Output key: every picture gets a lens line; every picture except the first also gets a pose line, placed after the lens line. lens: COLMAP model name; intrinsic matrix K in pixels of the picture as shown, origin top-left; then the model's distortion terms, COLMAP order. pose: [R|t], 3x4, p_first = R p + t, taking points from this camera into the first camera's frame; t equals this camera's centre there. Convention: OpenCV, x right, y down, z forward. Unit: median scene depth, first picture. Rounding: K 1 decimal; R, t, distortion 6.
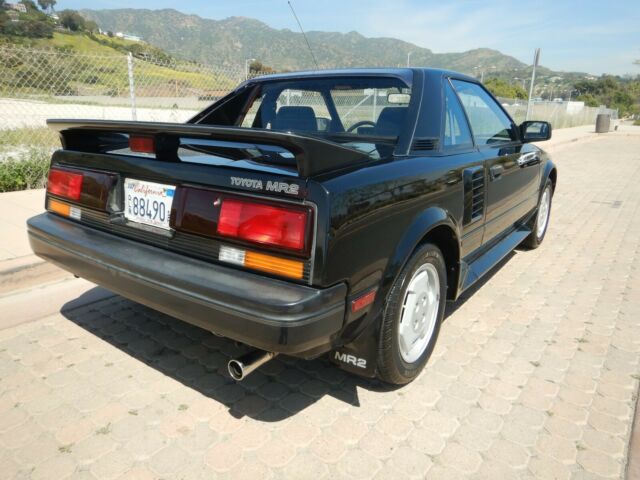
lens RADIAL K [[457.1, 0, 318.6], [0, 457.1, 241.0], [0, 0, 1]] dist [0.008937, 0.002332]
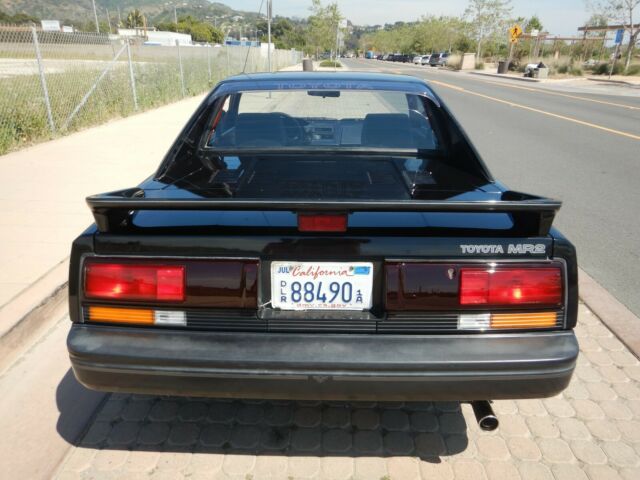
lens RADIAL K [[457.1, 0, 317.0], [0, 457.1, 244.4], [0, 0, 1]] dist [0.008937, 0.002332]
pose [[0.818602, -0.231533, 0.525626, -0.793774], [0.164469, 0.971321, 0.171715, -0.299691], [-0.550309, -0.054117, 0.833205, 0.301389]]
